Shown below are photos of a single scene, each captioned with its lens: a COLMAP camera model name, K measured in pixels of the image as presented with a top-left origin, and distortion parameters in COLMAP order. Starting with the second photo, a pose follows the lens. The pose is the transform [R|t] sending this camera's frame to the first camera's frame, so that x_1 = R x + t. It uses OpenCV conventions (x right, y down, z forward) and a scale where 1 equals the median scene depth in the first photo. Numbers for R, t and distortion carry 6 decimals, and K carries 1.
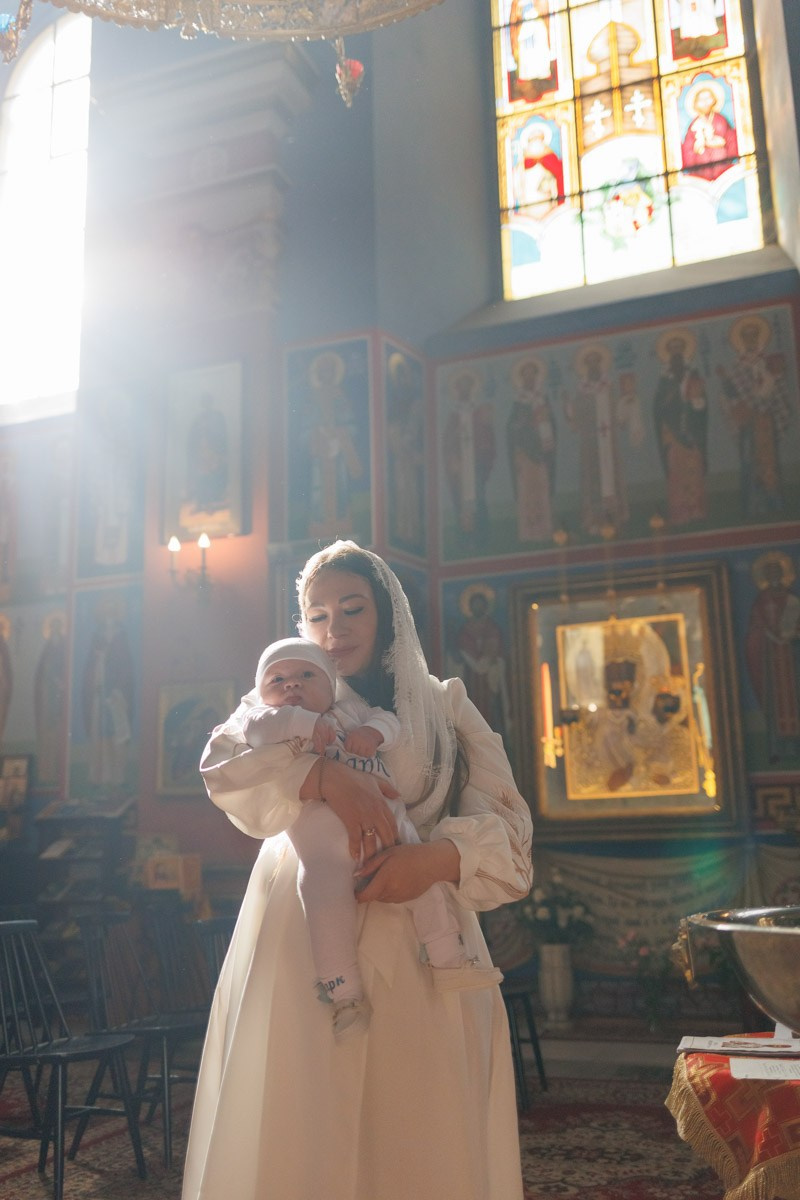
lens RADIAL K [[1151.1, 0, 404.5], [0, 1151.1, 604.0], [0, 0, 1]] dist [0.009253, -0.014929]
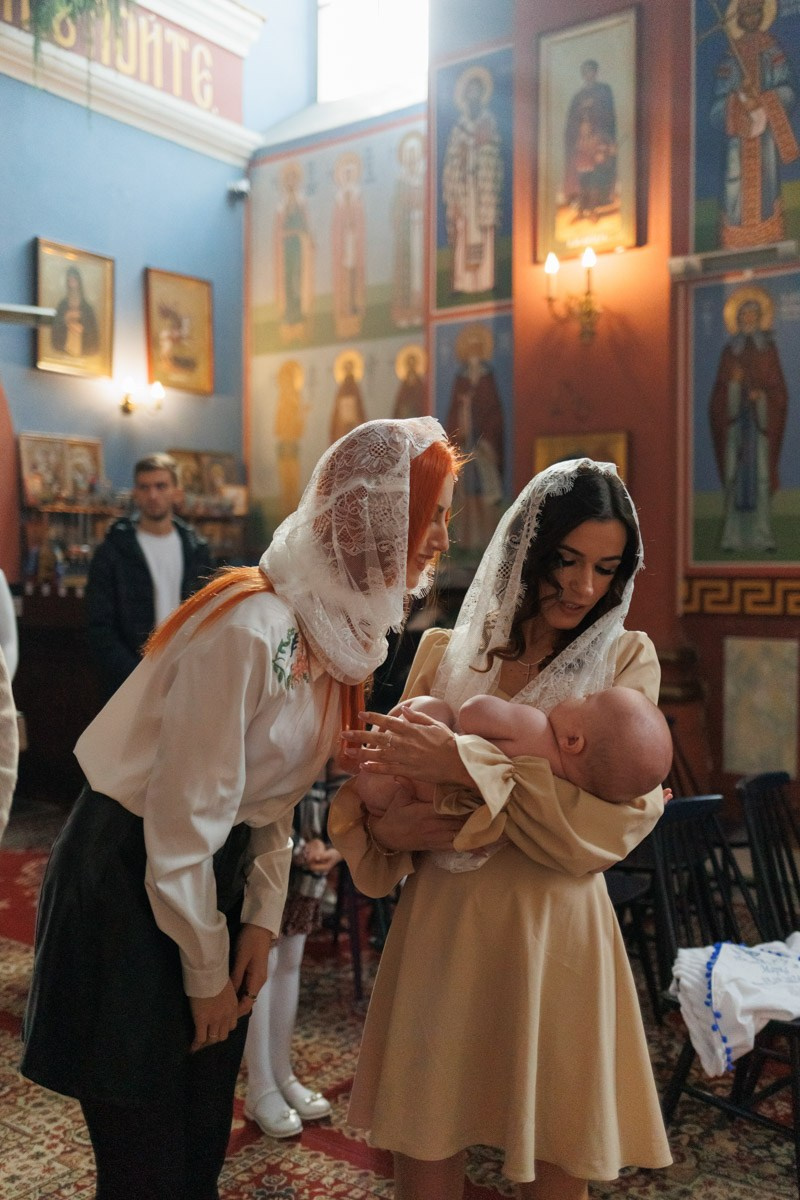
lens RADIAL K [[1185.6, 0, 403.5], [0, 1185.6, 604.8], [0, 0, 1]] dist [0.010629, -0.002869]
pose [[0.959314, 0.032348, -0.280483, -0.057774], [0.036855, 0.970569, 0.237988, -0.022022], [0.279926, -0.238643, 0.929888, 0.133254]]
